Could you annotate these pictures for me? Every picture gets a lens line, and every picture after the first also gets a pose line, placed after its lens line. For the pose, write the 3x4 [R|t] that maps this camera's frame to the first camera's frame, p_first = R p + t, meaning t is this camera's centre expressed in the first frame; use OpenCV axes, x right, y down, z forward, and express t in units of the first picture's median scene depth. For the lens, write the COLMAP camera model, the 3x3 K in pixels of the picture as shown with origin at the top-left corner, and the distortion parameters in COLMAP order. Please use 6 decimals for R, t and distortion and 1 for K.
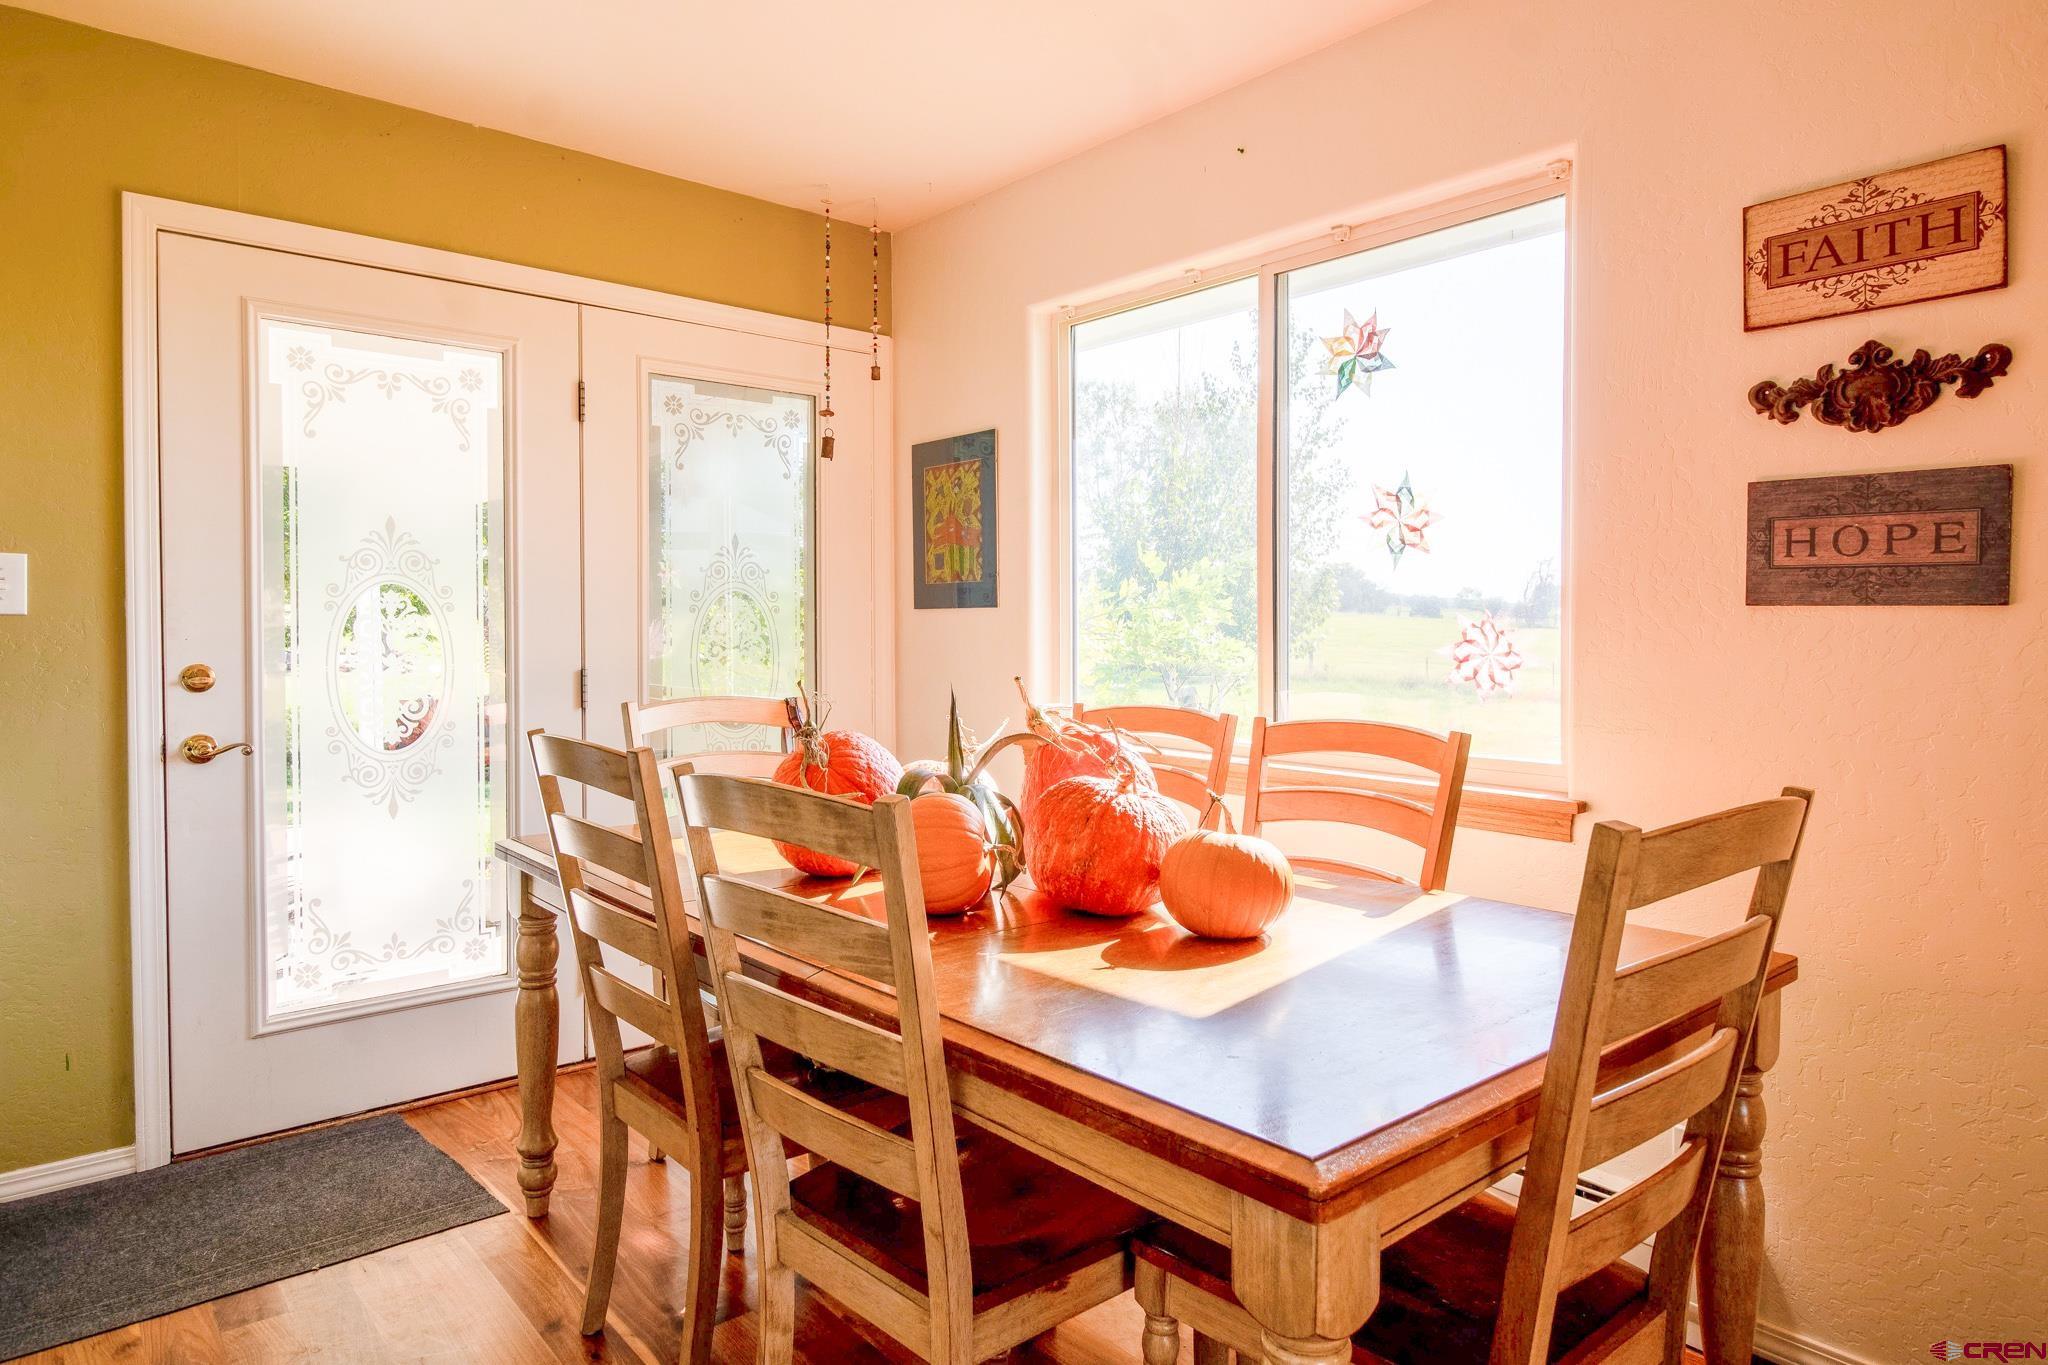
lens RADIAL K [[1229.0, 0, 1002.7], [0, 1229.0, 637.4], [0, 0, 1]] dist [-0.003563, -0.001624]
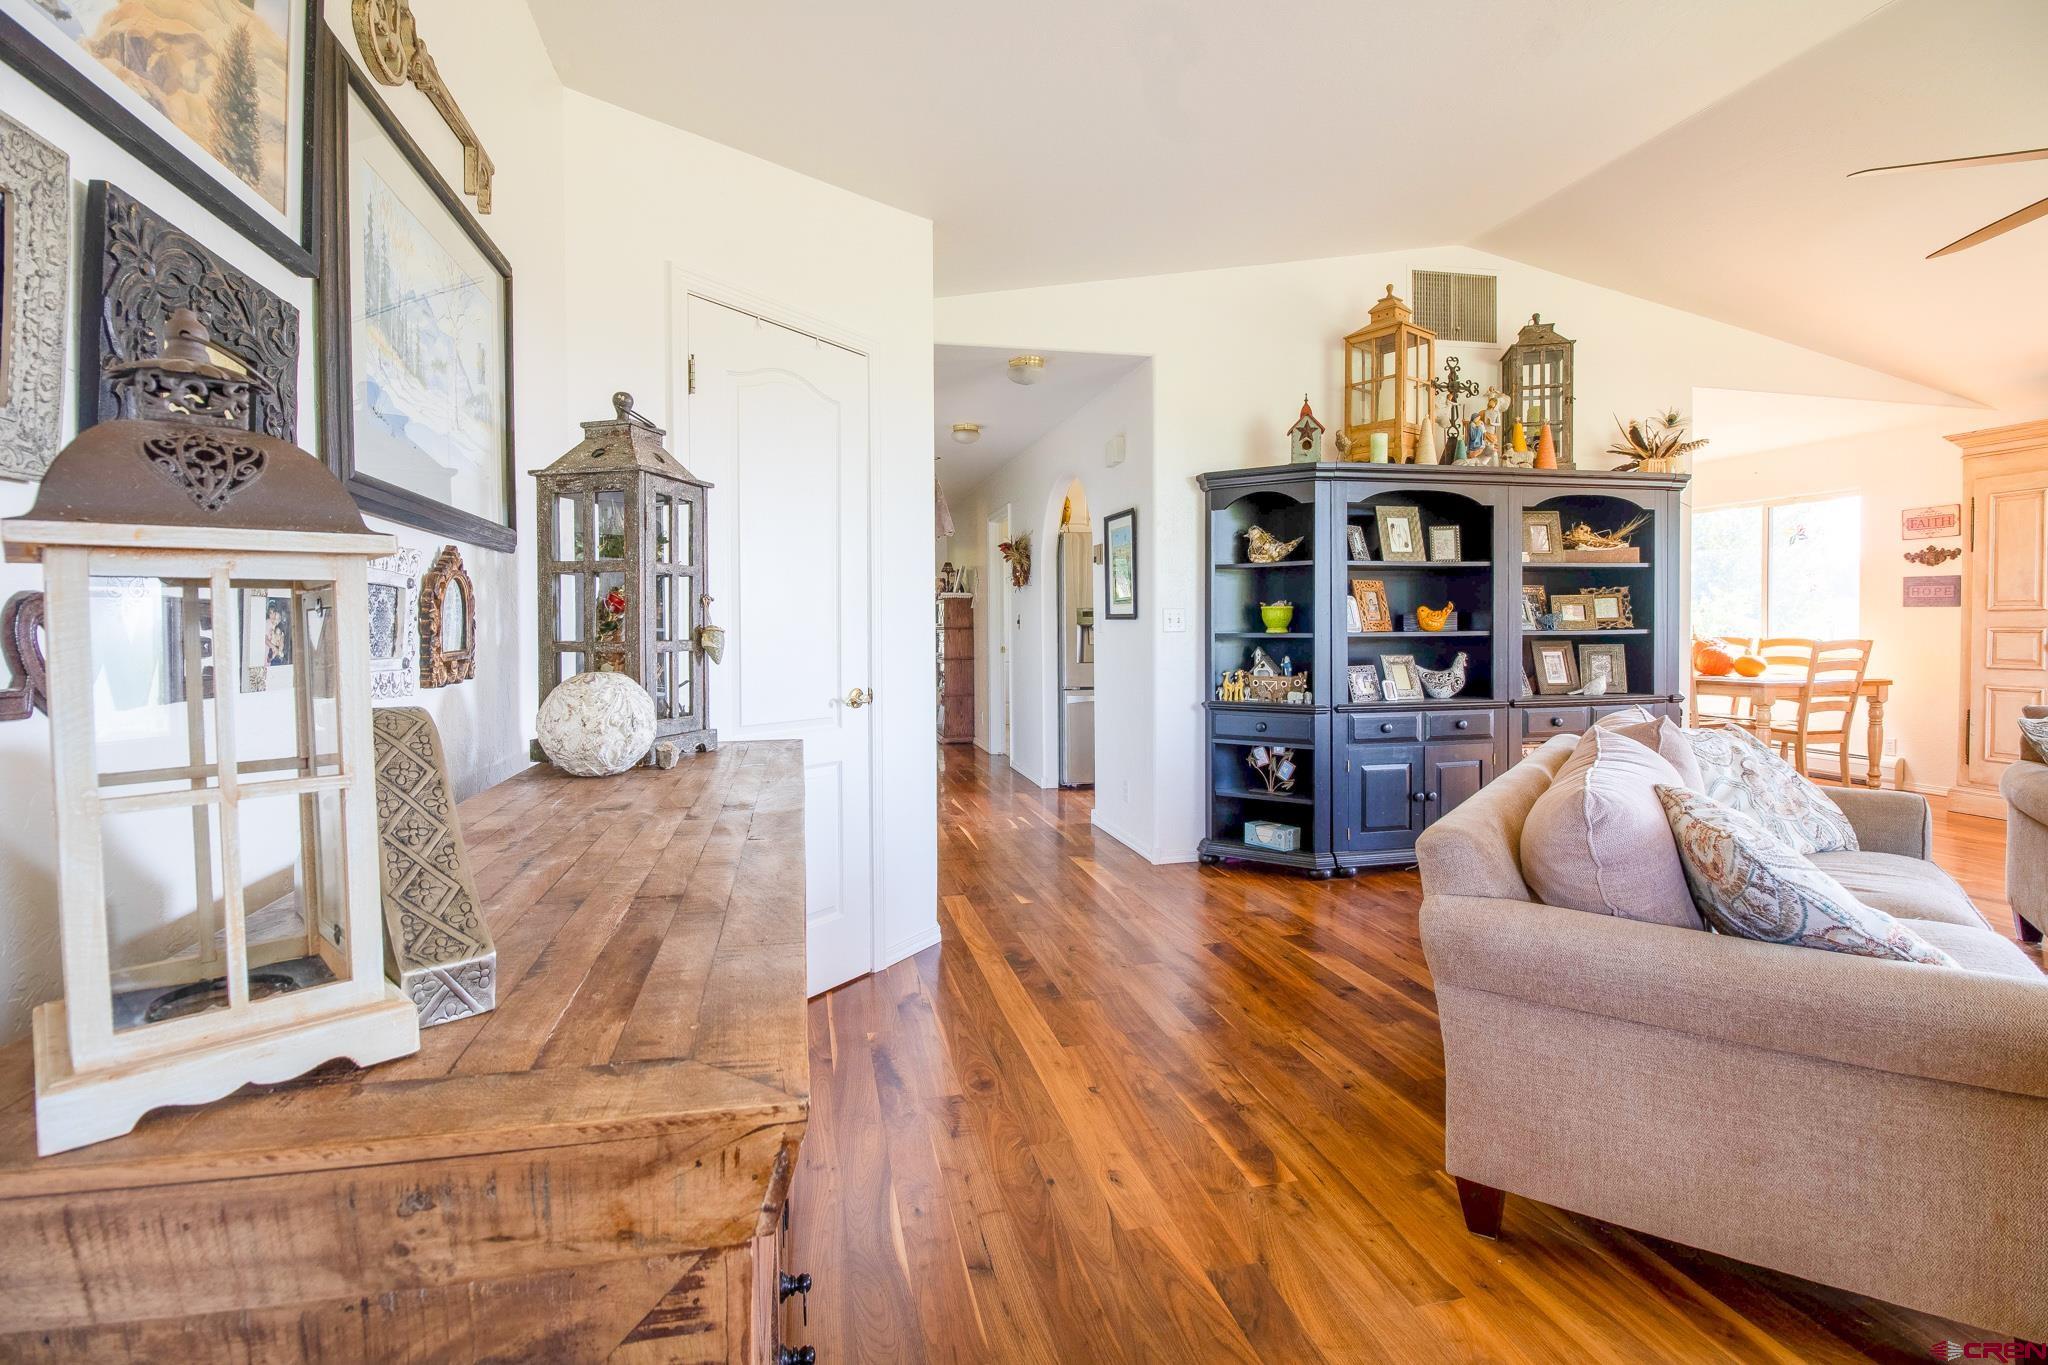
lens RADIAL K [[961.6, 0, 1023.4], [0, 961.6, 641.9], [0, 0, 1]] dist [-0.005538, -0.009741]
pose [[0.894074, 0.002439, -0.447913, -0.643920], [0.002117, 0.999951, 0.009671, 0.057865], [0.447915, -0.009595, 0.894025, -3.384514]]
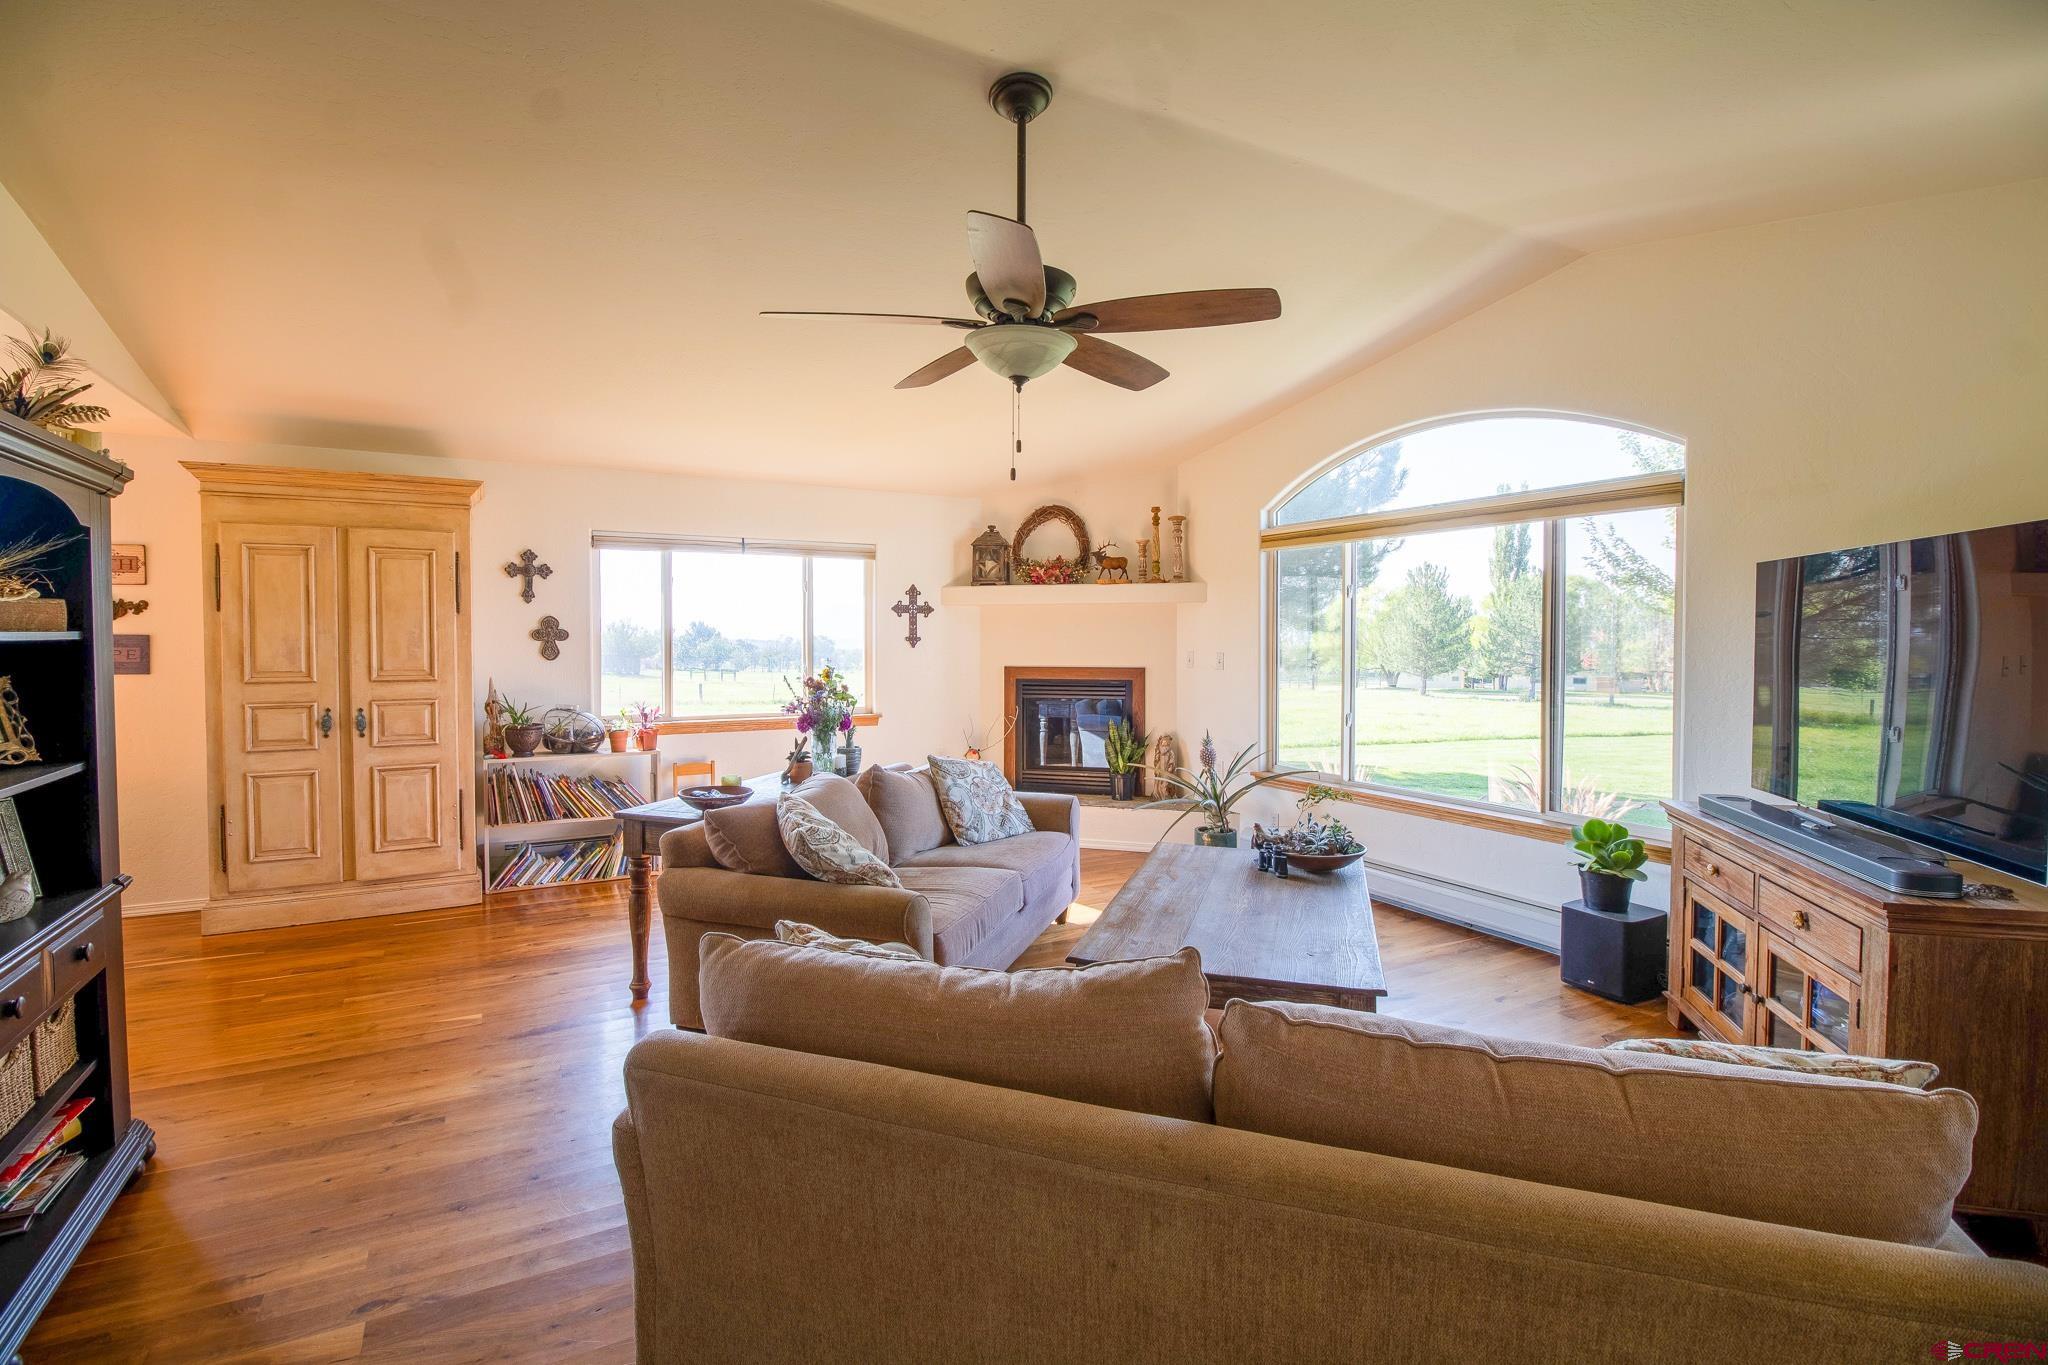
lens RADIAL K [[961.6, 0, 1021.1], [0, 961.6, 668.8], [0, 0, 1]] dist [-0.005538, -0.009741]
pose [[0.190086, -0.030969, 0.981279, -1.310136], [0.007504, 0.999519, 0.030091, -0.098971], [-0.981739, 0.001644, 0.190226, -1.873102]]
